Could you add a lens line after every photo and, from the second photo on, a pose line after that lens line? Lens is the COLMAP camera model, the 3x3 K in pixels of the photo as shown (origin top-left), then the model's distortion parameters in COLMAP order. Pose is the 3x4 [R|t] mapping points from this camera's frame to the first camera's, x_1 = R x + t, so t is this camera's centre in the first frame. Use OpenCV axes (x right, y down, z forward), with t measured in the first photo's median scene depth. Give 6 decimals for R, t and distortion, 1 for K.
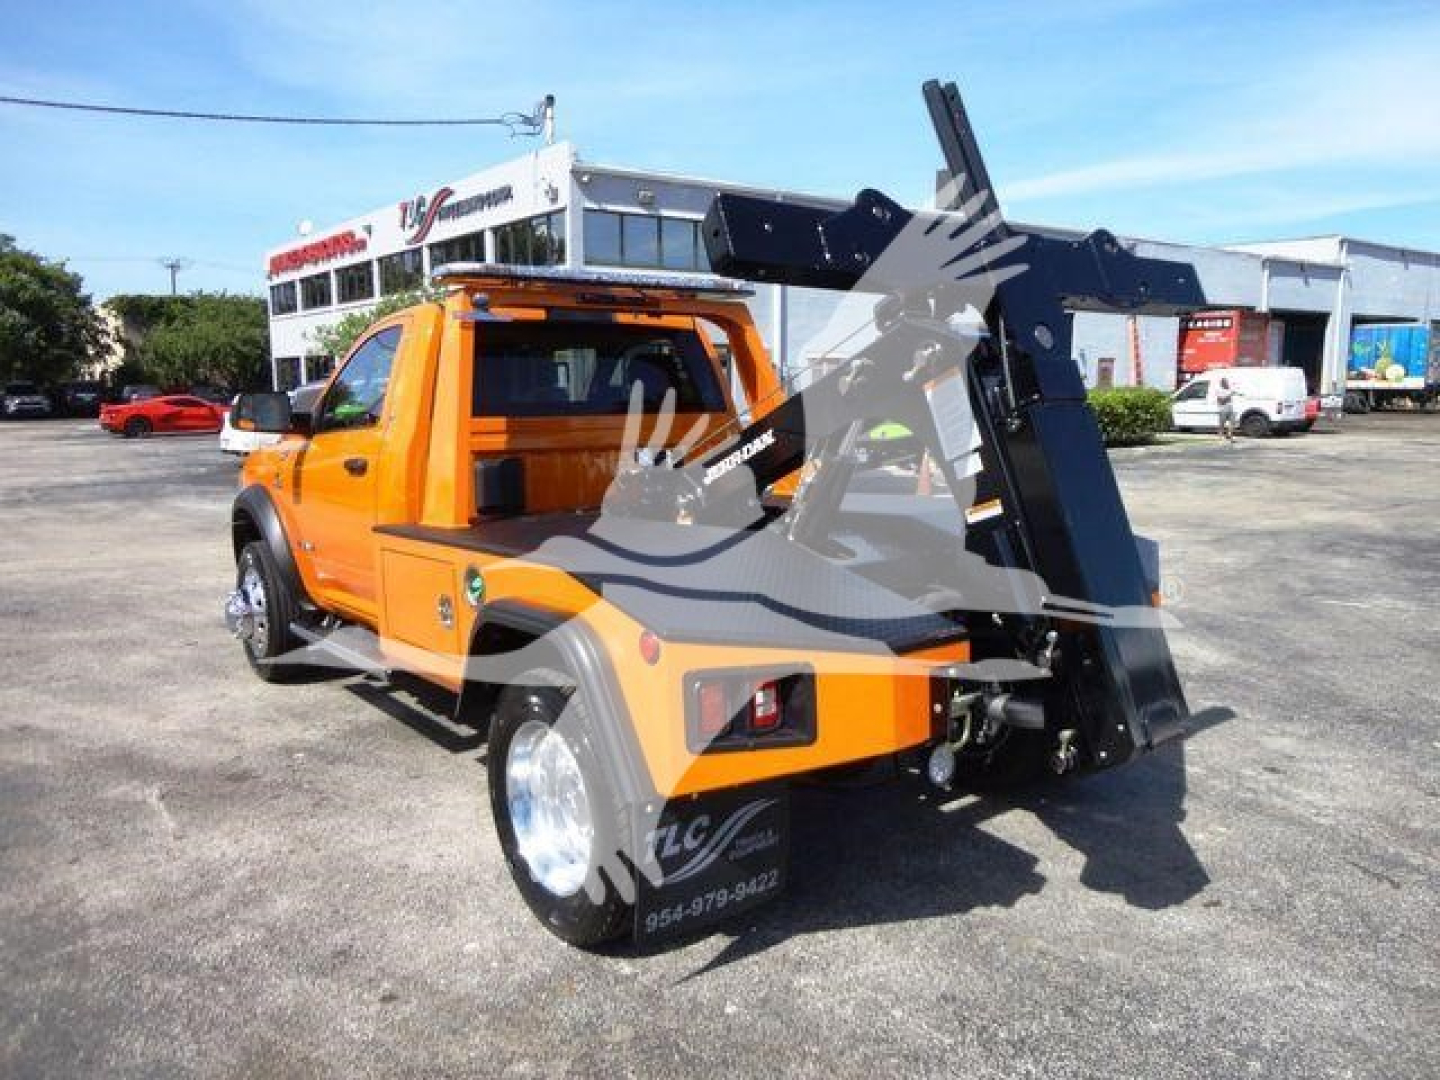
lens RADIAL K [[1041.5, 0, 715.2], [0, 1041.5, 540.6], [0, 0, 1]] dist [-0.013914, 0.002760]
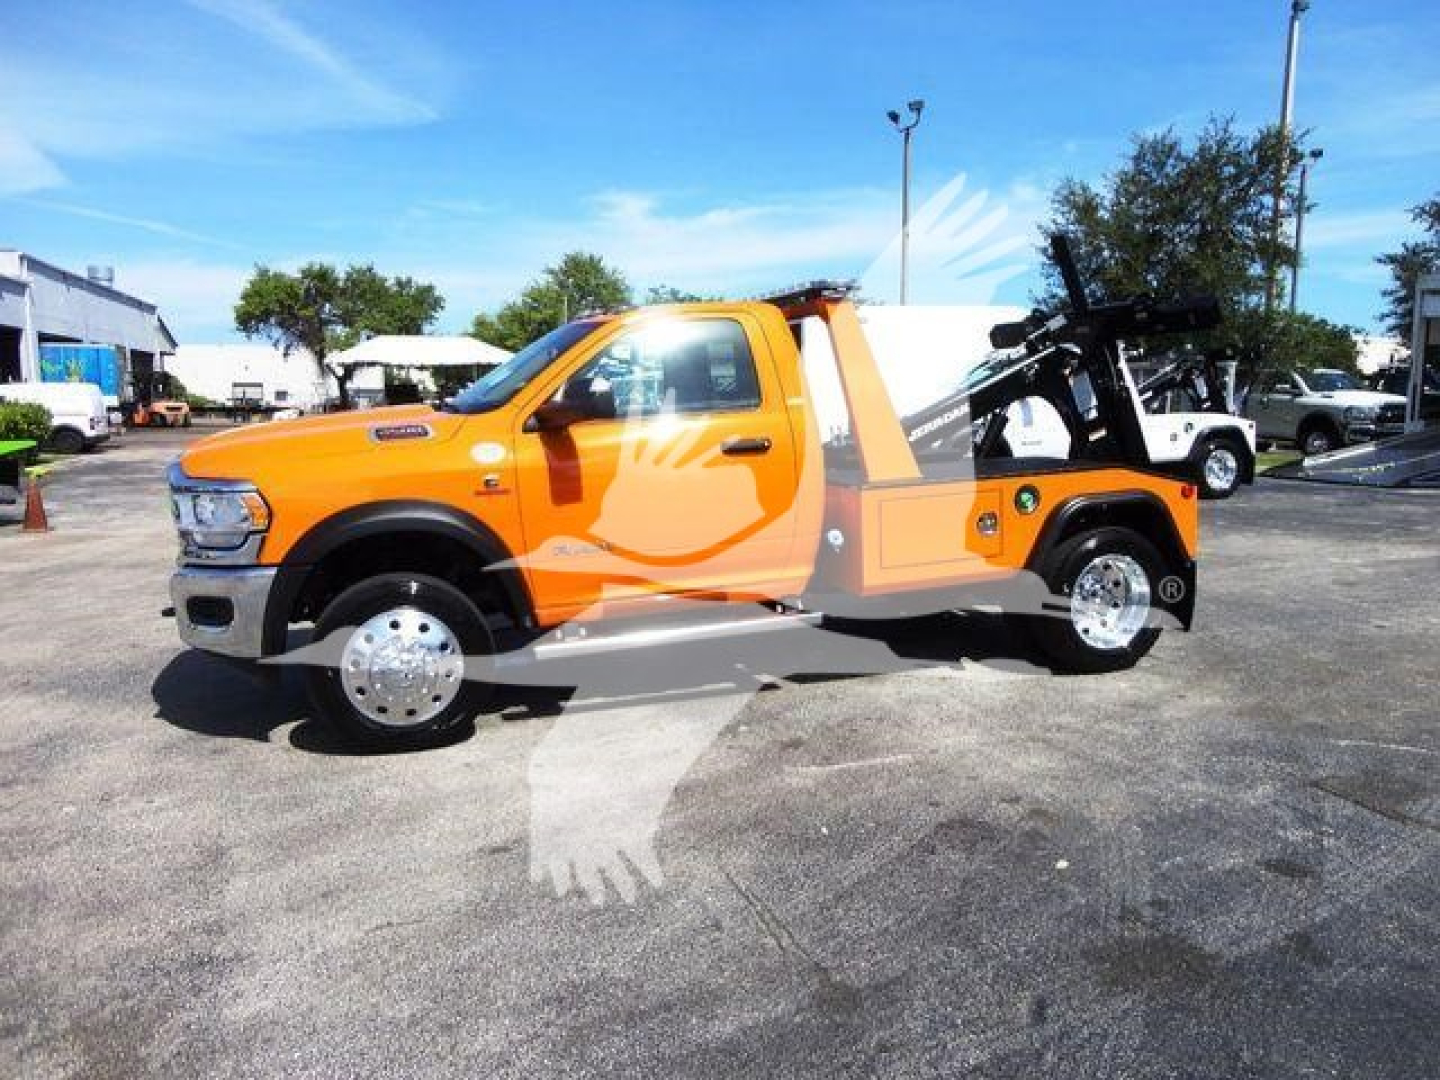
lens RADIAL K [[1048.4, 0, 726.0], [0, 1048.4, 539.1], [0, 0, 1]] dist [0.000620, 0.002966]
pose [[0.308161, -0.119608, 0.943785, -0.255363], [0.142898, 0.986629, 0.078379, -0.012410], [-0.940541, 0.110712, 0.321132, 0.131919]]
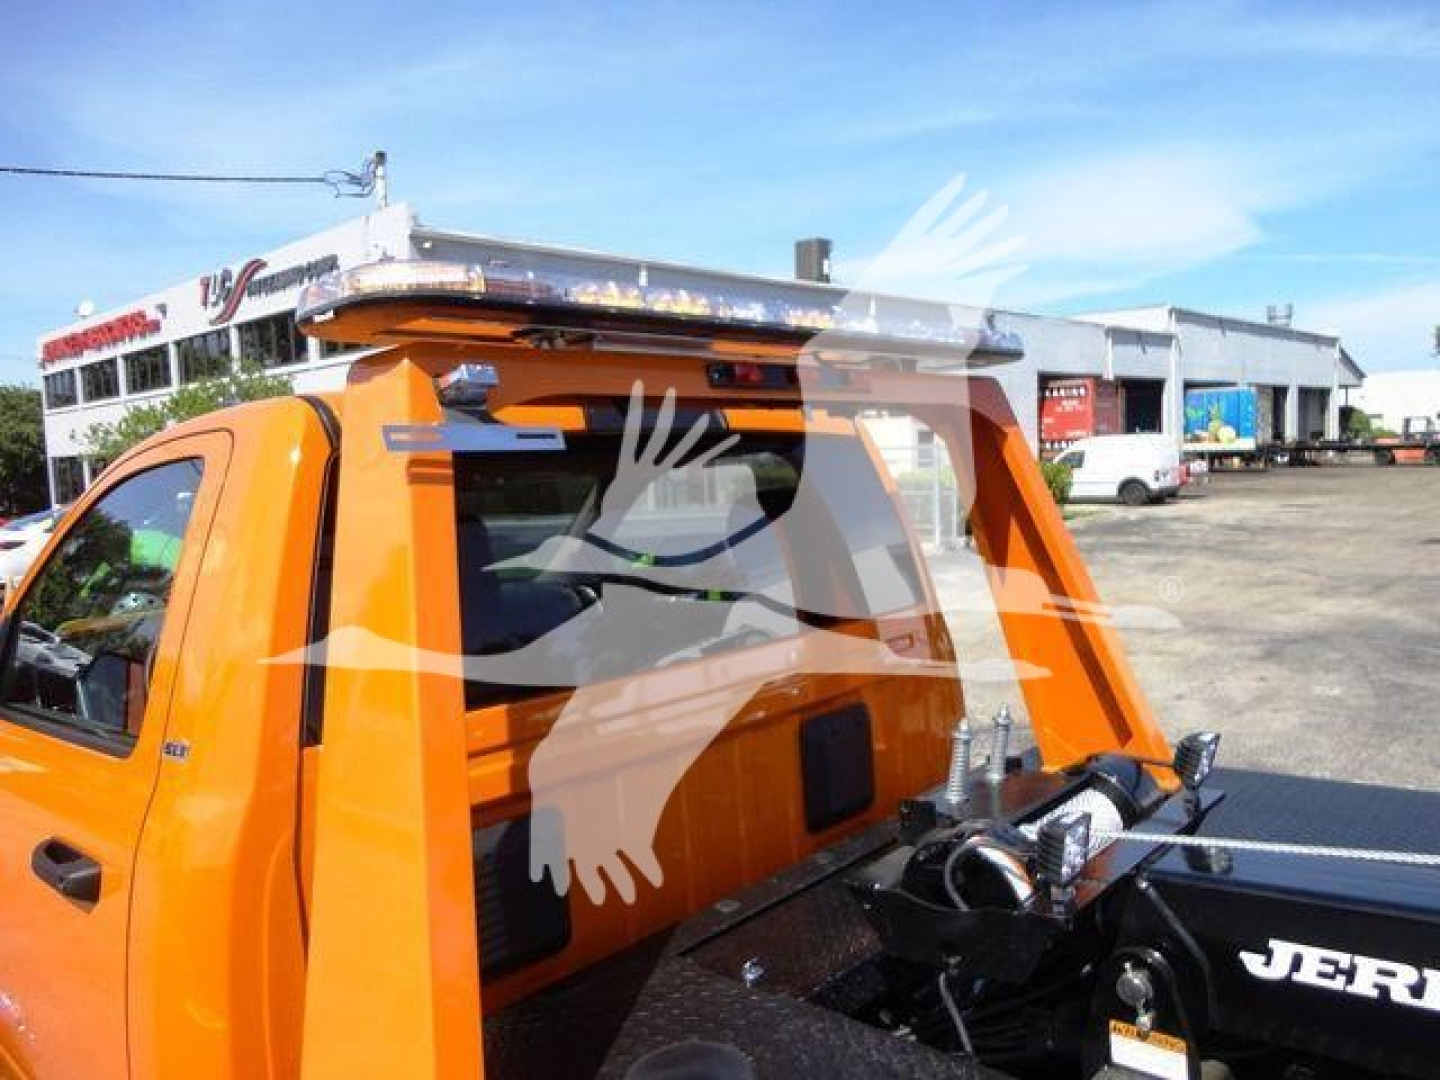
lens RADIAL K [[1041.5, 0, 715.2], [0, 1041.5, 540.6], [0, 0, 1]] dist [-0.013914, 0.002760]
pose [[0.985942, -0.046442, 0.160504, -0.032362], [0.058033, 0.995976, -0.068298, -0.025247], [-0.156686, 0.076653, 0.984669, 0.108395]]
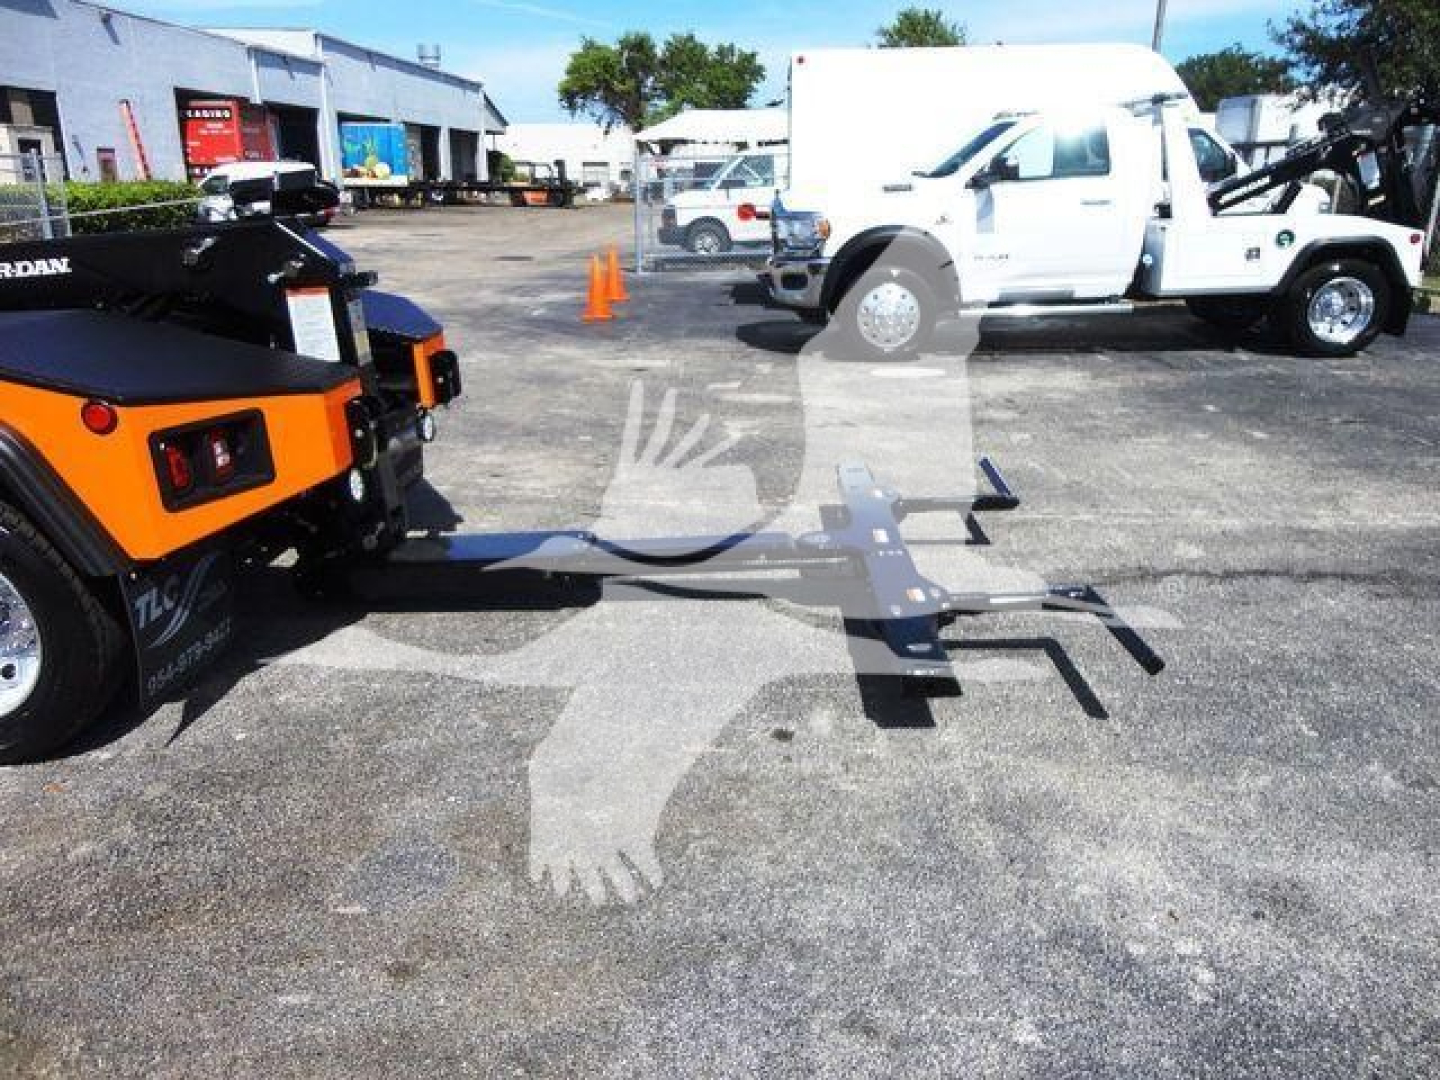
lens RADIAL K [[1046.9, 0, 715.4], [0, 1046.9, 541.0], [0, 0, 1]] dist [-0.001255, 0.001973]
pose [[0.635396, -0.243017, 0.732950, -0.044365], [0.107525, 0.967785, 0.227665, 0.005280], [-0.764664, -0.065847, 0.641056, -0.008762]]
